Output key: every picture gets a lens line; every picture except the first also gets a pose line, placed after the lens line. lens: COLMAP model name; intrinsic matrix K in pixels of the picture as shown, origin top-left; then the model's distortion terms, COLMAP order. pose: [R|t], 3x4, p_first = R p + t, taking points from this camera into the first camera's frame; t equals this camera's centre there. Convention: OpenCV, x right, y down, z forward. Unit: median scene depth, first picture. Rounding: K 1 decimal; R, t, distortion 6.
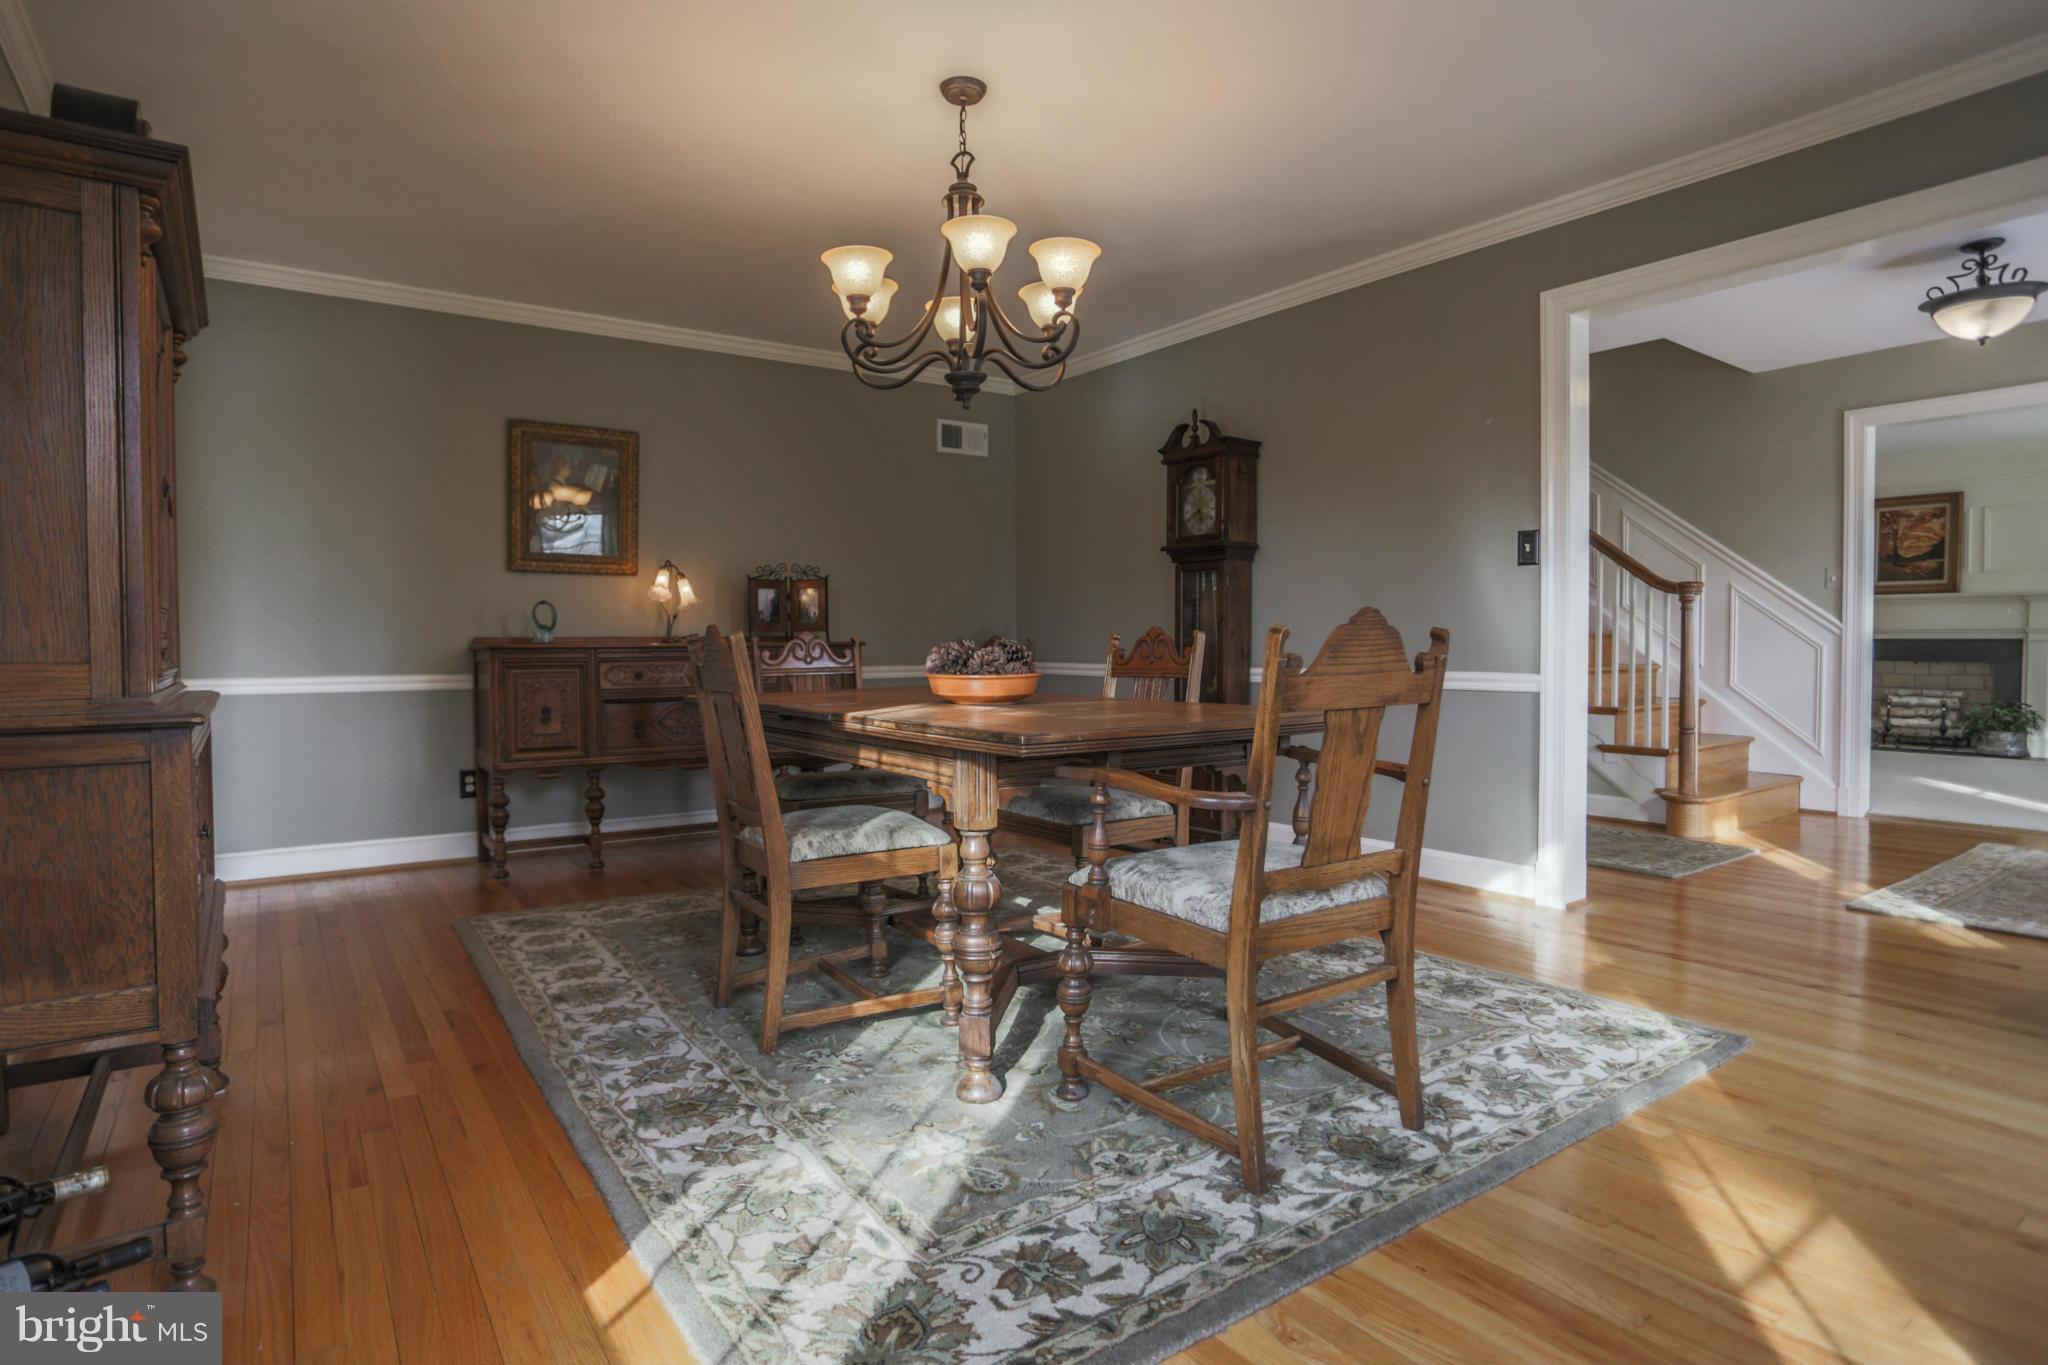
lens RADIAL K [[1084.5, 0, 1024.0], [0, 1084.5, 682.5], [0, 0, 1]] dist [-0.088032, 0.052818]
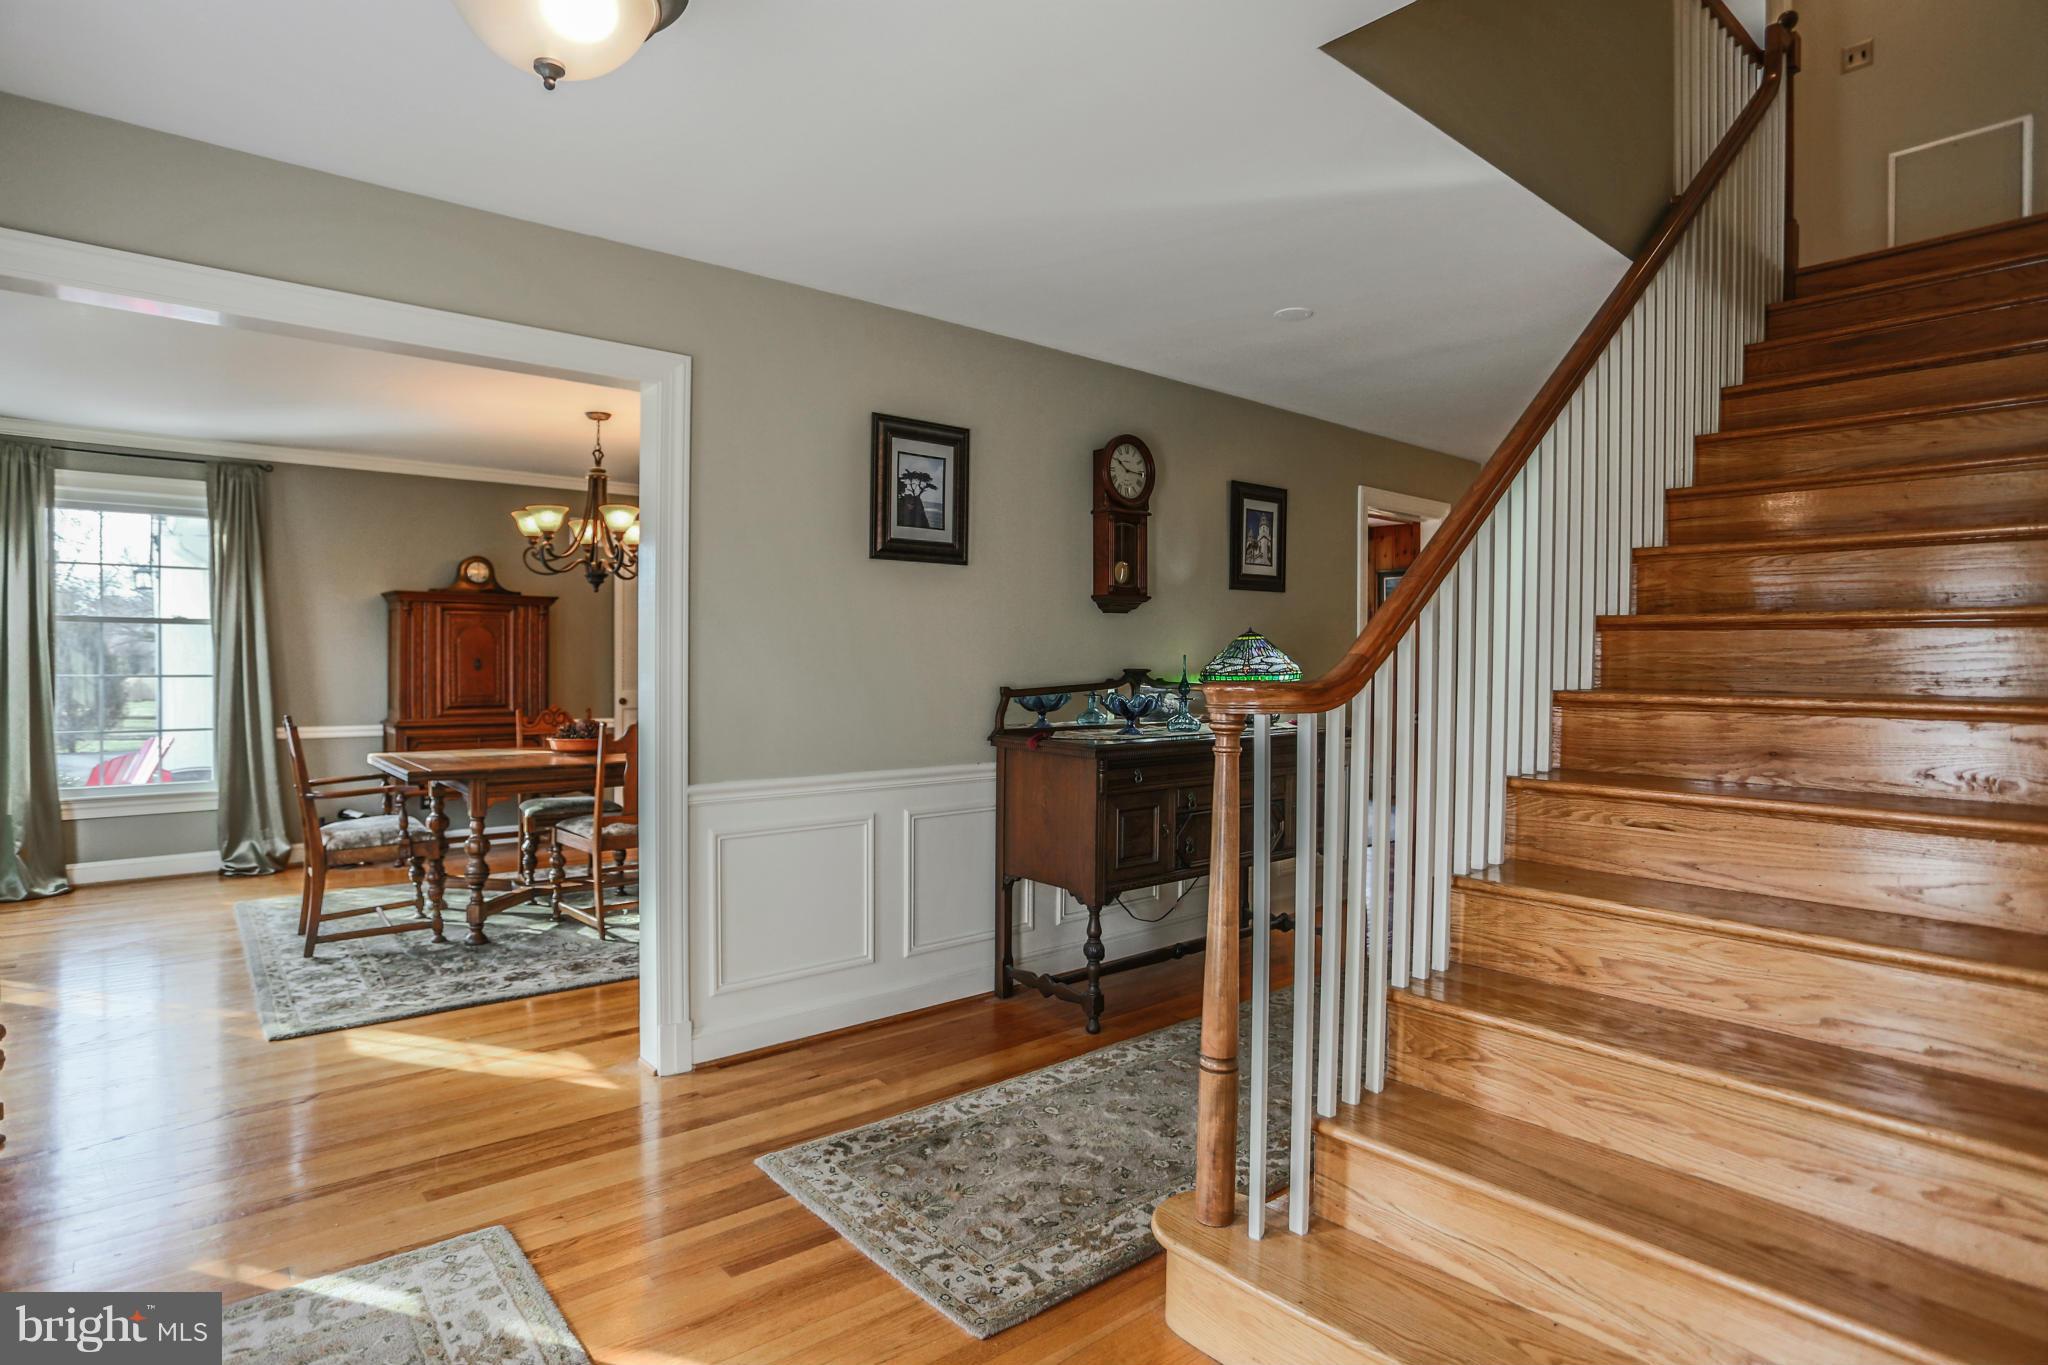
lens RADIAL K [[1113.4, 0, 1024.0], [0, 1113.4, 682.5], [0, 0, 1]] dist [-0.043639, -0.000029]
pose [[0.051810, 0.019241, -0.998472, 1.257092], [-0.042861, 0.998936, 0.017026, -0.114993], [0.997737, 0.041913, 0.052579, 1.097545]]
